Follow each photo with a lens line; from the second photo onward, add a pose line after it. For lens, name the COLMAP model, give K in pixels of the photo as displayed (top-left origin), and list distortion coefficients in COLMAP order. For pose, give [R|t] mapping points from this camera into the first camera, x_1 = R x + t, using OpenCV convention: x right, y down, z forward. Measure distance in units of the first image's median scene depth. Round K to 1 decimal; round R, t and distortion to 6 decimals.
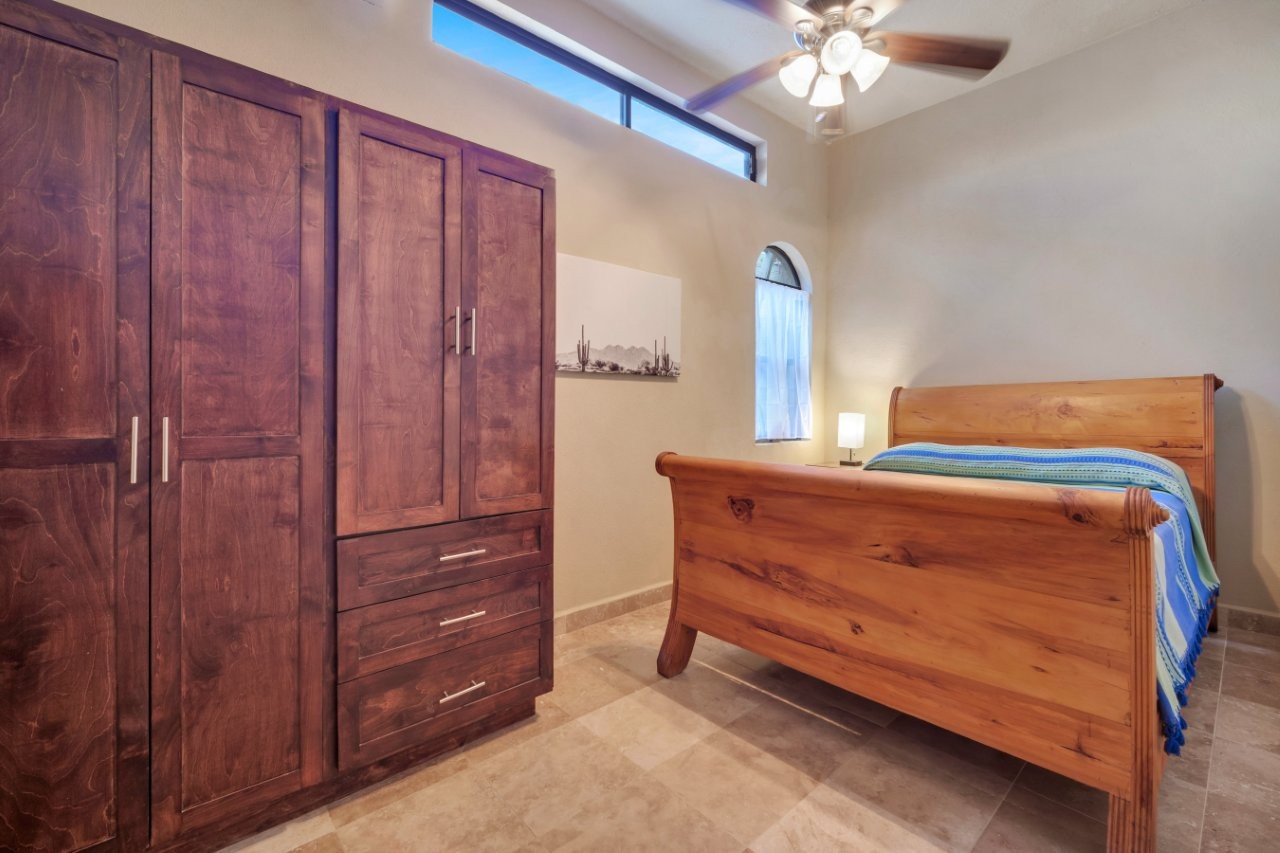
lens RADIAL K [[554.9, 0, 640.9], [0, 554.9, 421.1], [0, 0, 1]] dist [-0.000113, -0.000820]
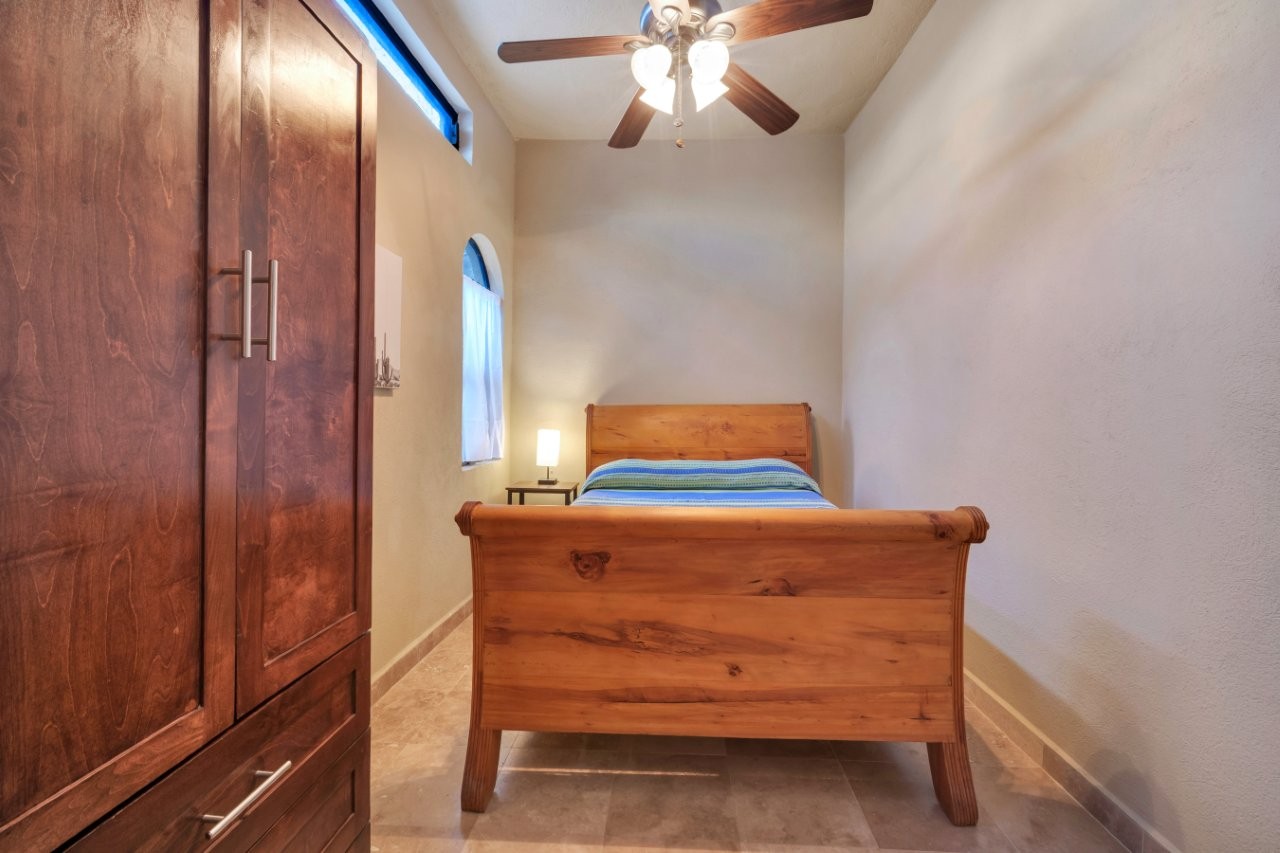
lens RADIAL K [[554.9, 0, 639.8], [0, 554.9, 427.7], [0, 0, 1]] dist [-0.000113, -0.000820]
pose [[0.698180, -0.017295, 0.715714, -0.397823], [0.009229, 0.999843, 0.015158, -0.063141], [-0.715863, -0.003978, 0.698229, 0.428789]]
